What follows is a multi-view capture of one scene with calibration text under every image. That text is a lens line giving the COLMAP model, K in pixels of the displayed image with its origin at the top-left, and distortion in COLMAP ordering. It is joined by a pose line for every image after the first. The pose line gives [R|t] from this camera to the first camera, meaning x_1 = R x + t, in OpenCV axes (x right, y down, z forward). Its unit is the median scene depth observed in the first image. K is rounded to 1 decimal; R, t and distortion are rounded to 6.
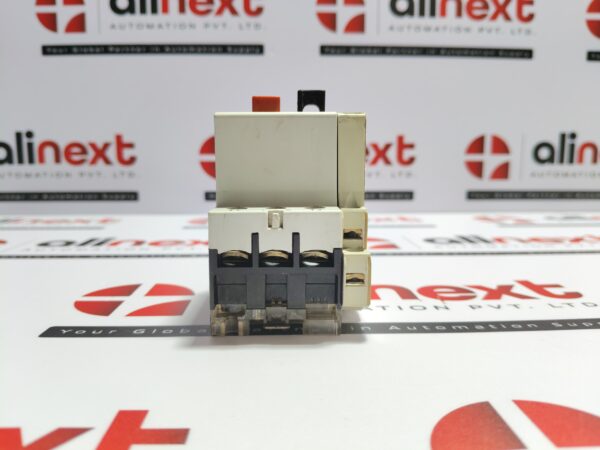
lens RADIAL K [[503.6, 0, 296.9], [0, 503.6, 231.0], [0, 0, 1]] dist [0.000571, -0.100857]
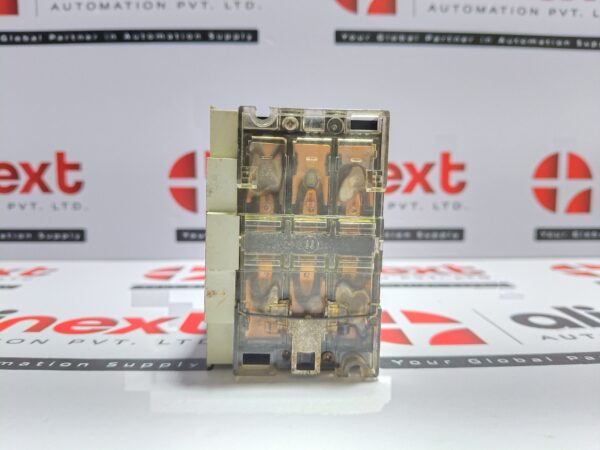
lens RADIAL K [[503.6, 0, 301.2], [0, 503.6, 224.4], [0, 0, 1]] dist [0.000571, -0.100857]
pose [[0.999981, -0.000205, 0.006089, -0.007763], [0.000620, 0.997674, -0.068162, -0.038132], [-0.006061, 0.068164, 0.997656, 0.290636]]
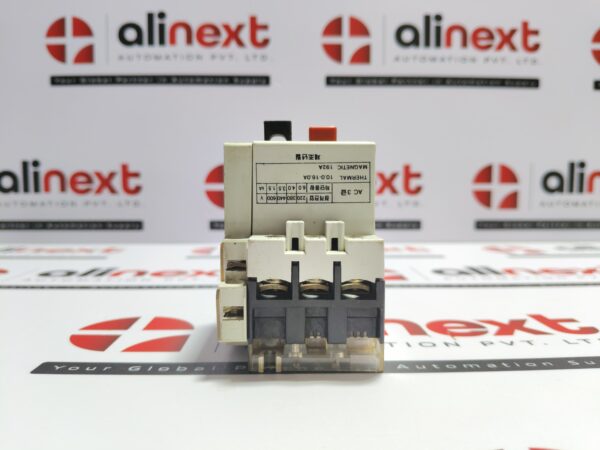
lens RADIAL K [[503.6, 0, 298.9], [0, 503.6, 227.0], [0, 0, 1]] dist [0.000571, -0.100857]
pose [[0.999936, 0.001233, -0.011231, 0.003557], [-0.001950, 0.997946, -0.064028, -0.003252], [0.011129, 0.064045, 0.997885, 0.013926]]
